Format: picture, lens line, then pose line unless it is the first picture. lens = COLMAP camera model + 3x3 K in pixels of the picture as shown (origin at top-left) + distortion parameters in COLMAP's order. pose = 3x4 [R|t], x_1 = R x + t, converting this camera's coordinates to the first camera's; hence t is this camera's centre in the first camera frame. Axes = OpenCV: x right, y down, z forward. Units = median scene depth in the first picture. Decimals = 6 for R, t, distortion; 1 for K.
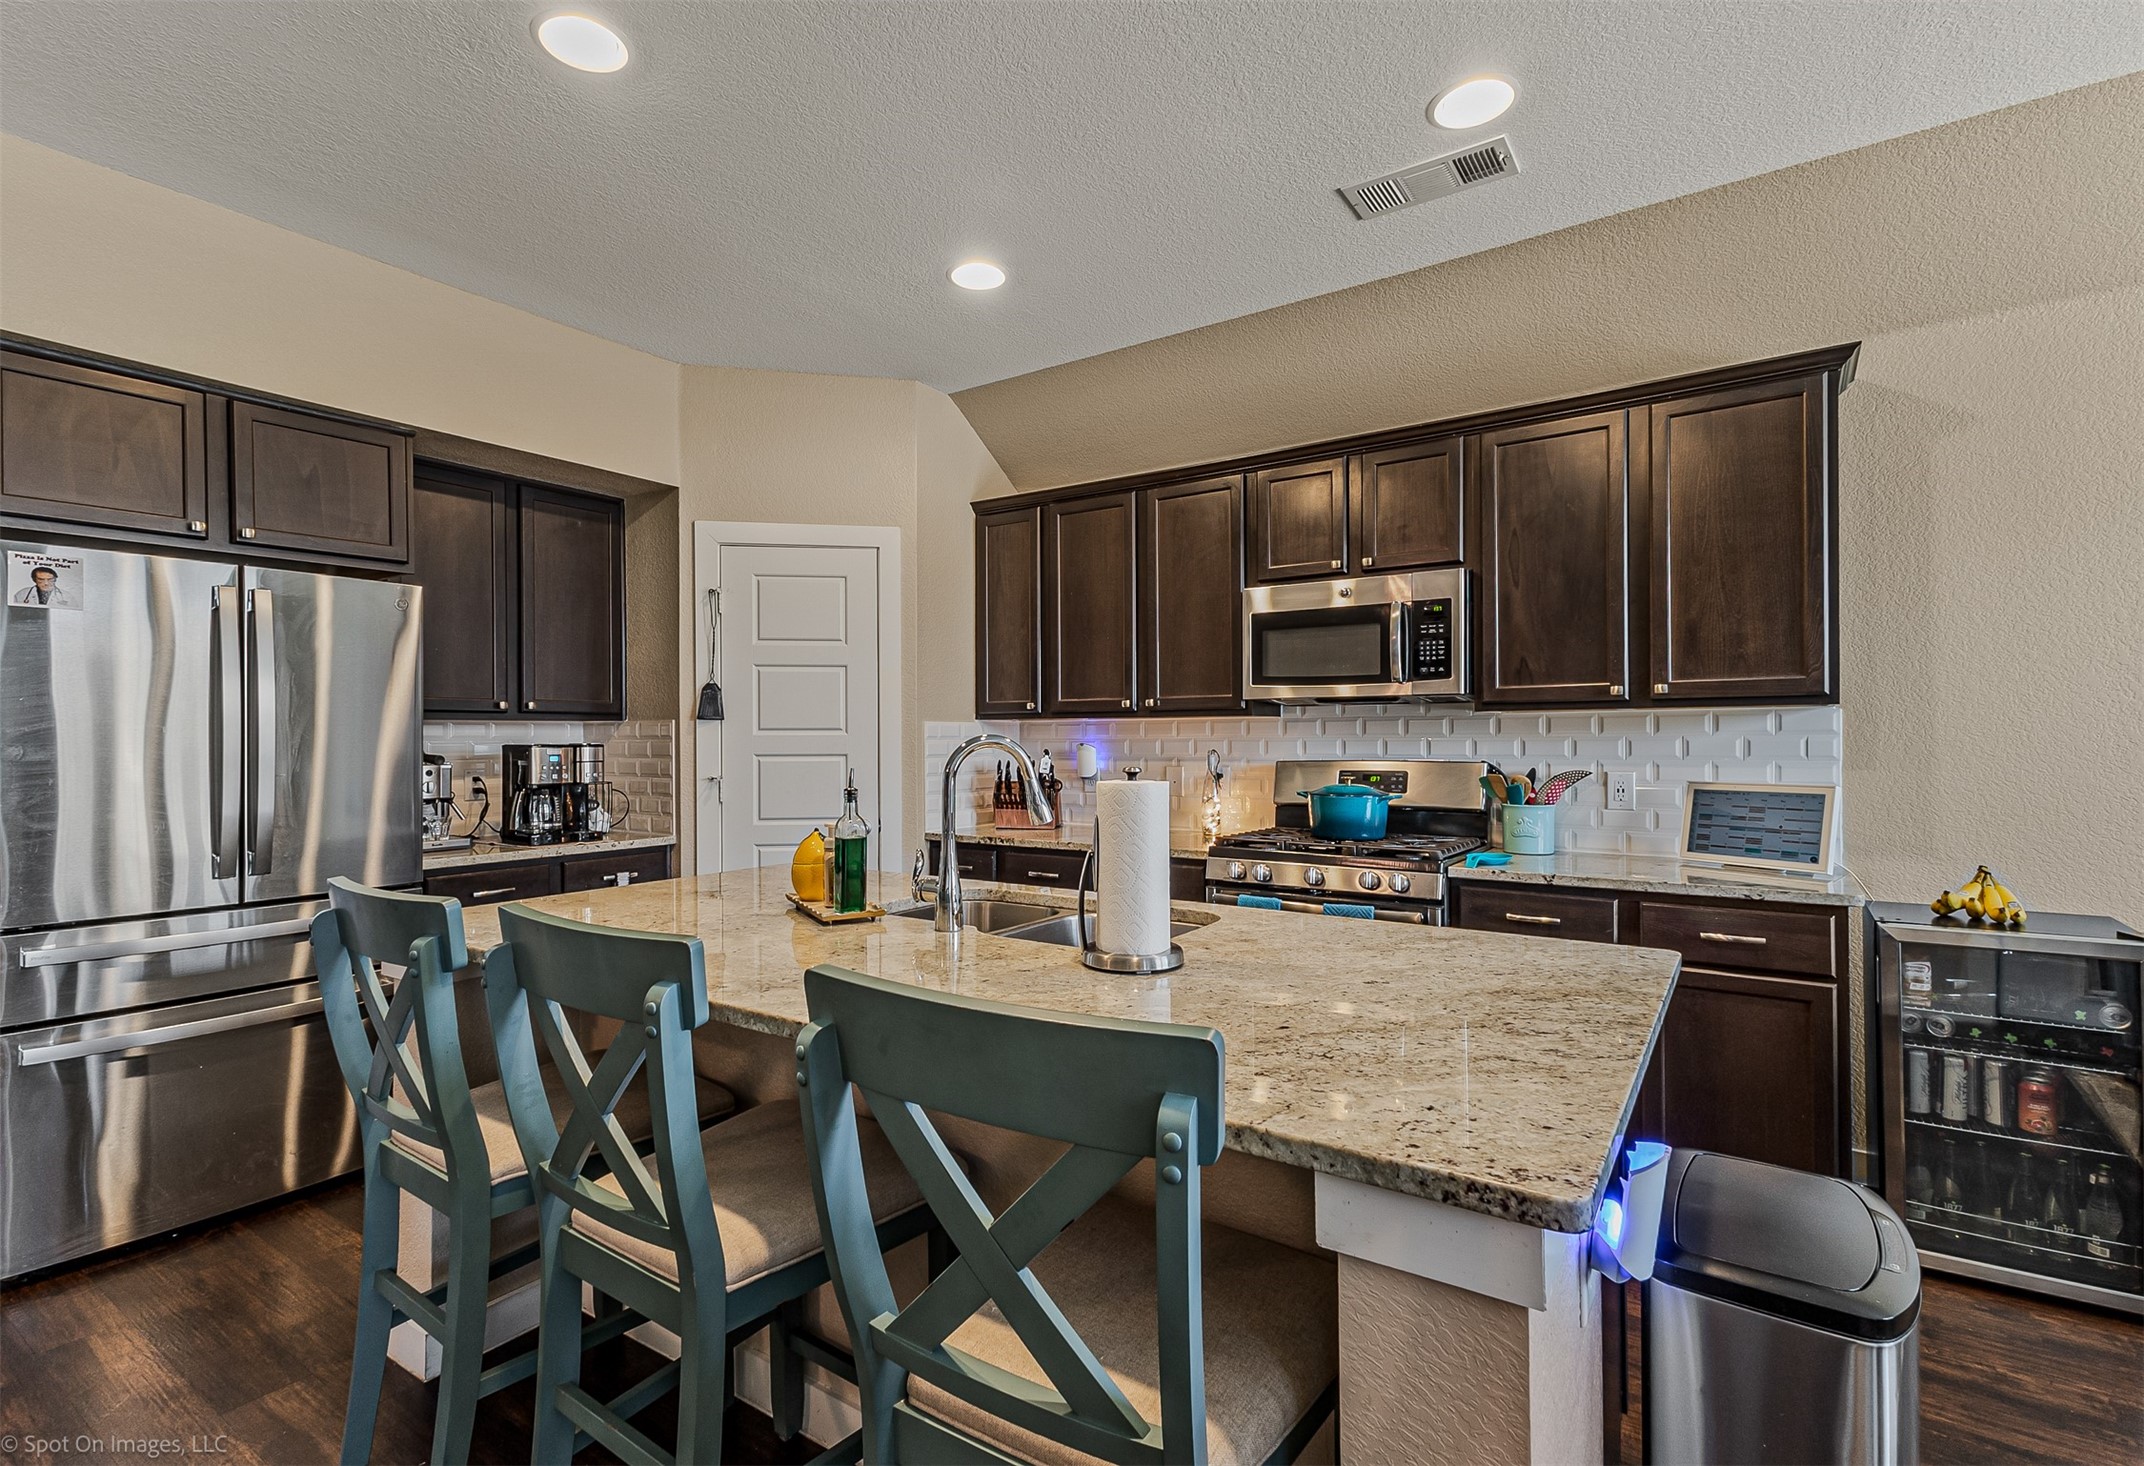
lens RADIAL K [[999.1, 0, 1073.0], [0, 999.1, 733.4], [0, 0, 1]] dist [0.023766, -0.000667]
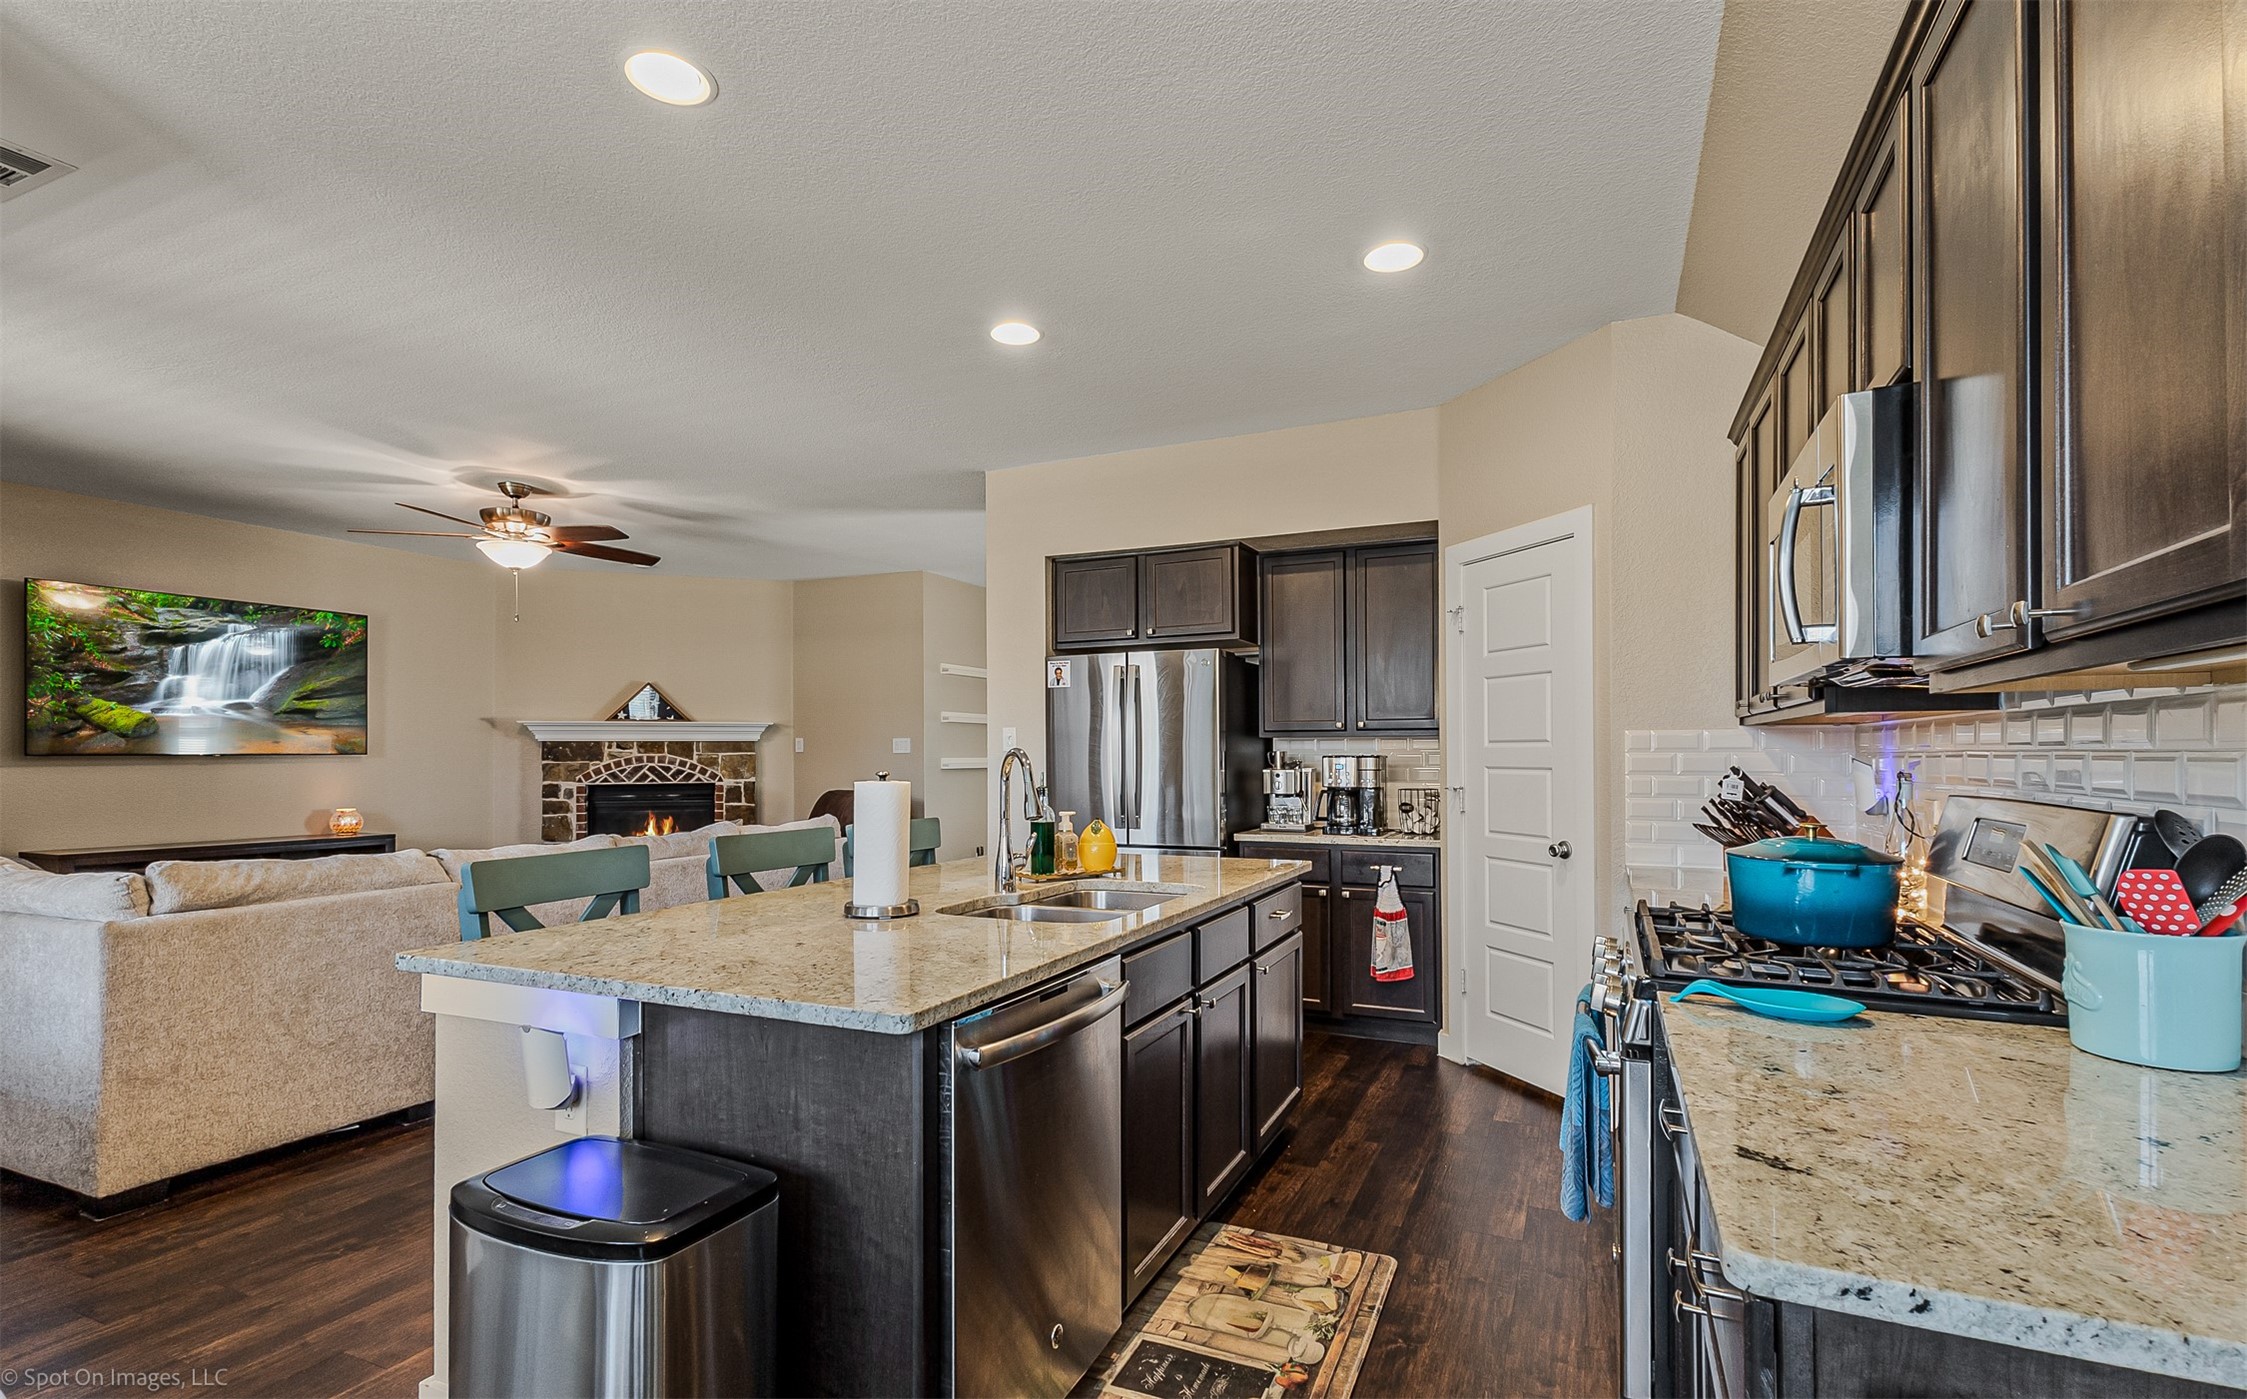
lens RADIAL K [[1050.4, 0, 1122.4], [0, 1050.4, 754.8], [0, 0, 1]] dist [0.013151, 0.000797]
pose [[0.160099, 0.006729, -0.987078, 0.783944], [0.001530, 0.999974, 0.007065, 0.000368], [0.987100, -0.002641, 0.160085, 0.549053]]
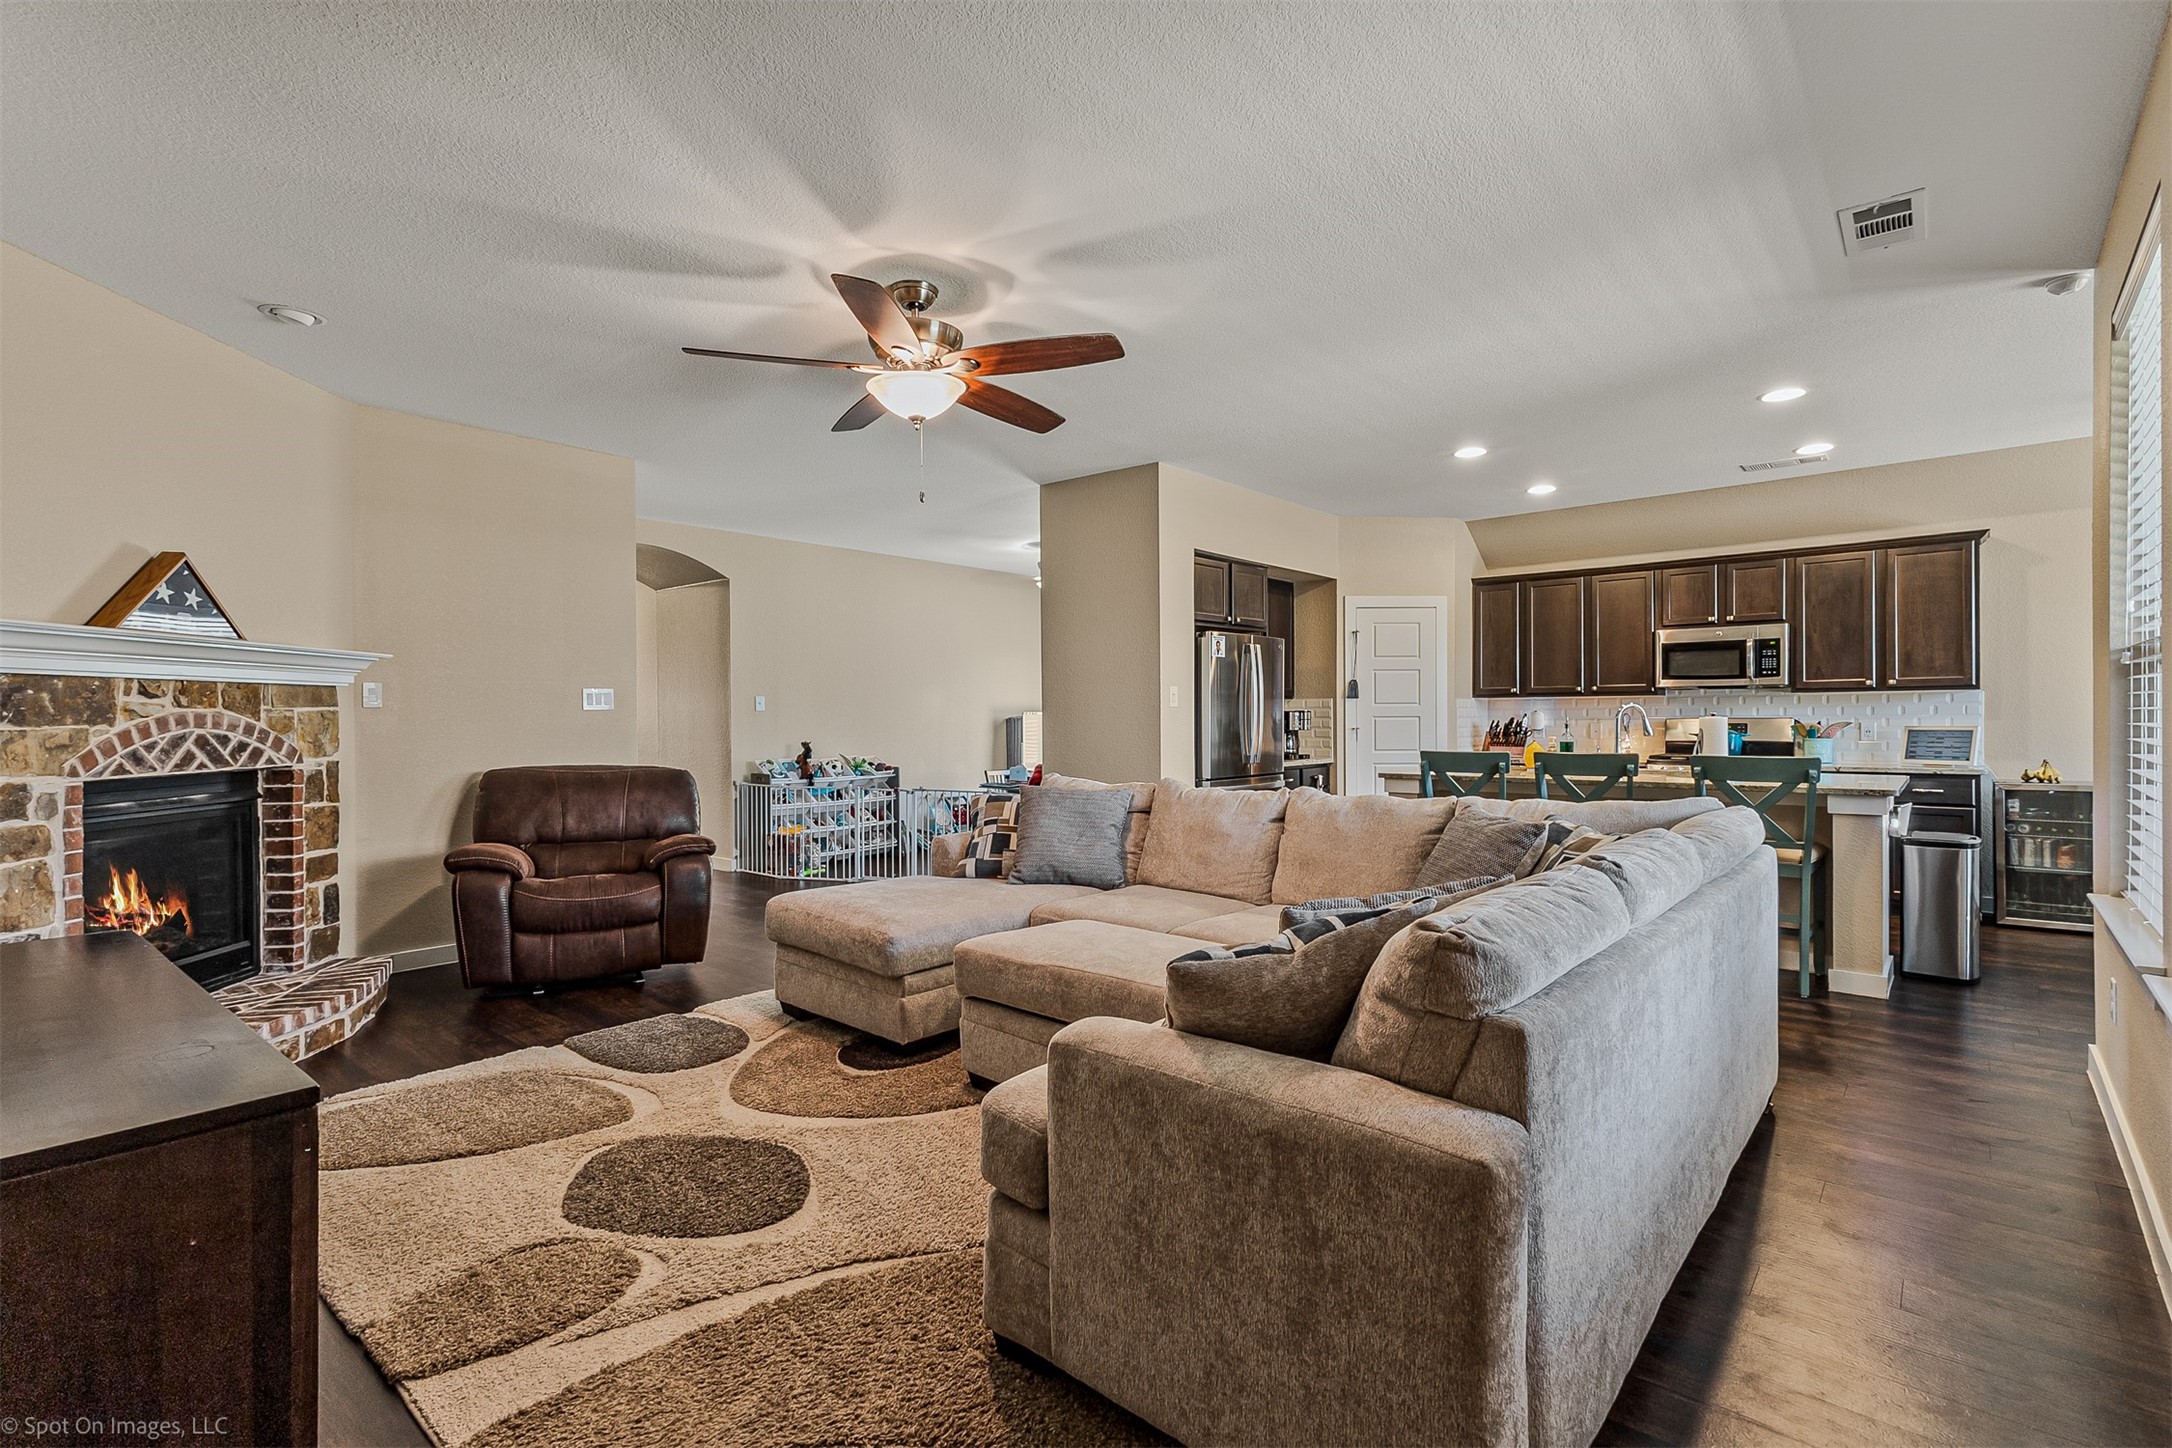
lens RADIAL K [[1002.4, 0, 1095.8], [0, 1002.4, 719.1], [0, 0, 1]] dist [0.023525, -0.005436]
pose [[0.994455, -0.000456, -0.105164, -0.795505], [0.000854, 0.999993, 0.003740, 0.022836], [0.105162, -0.003809, 0.994448, -1.206898]]
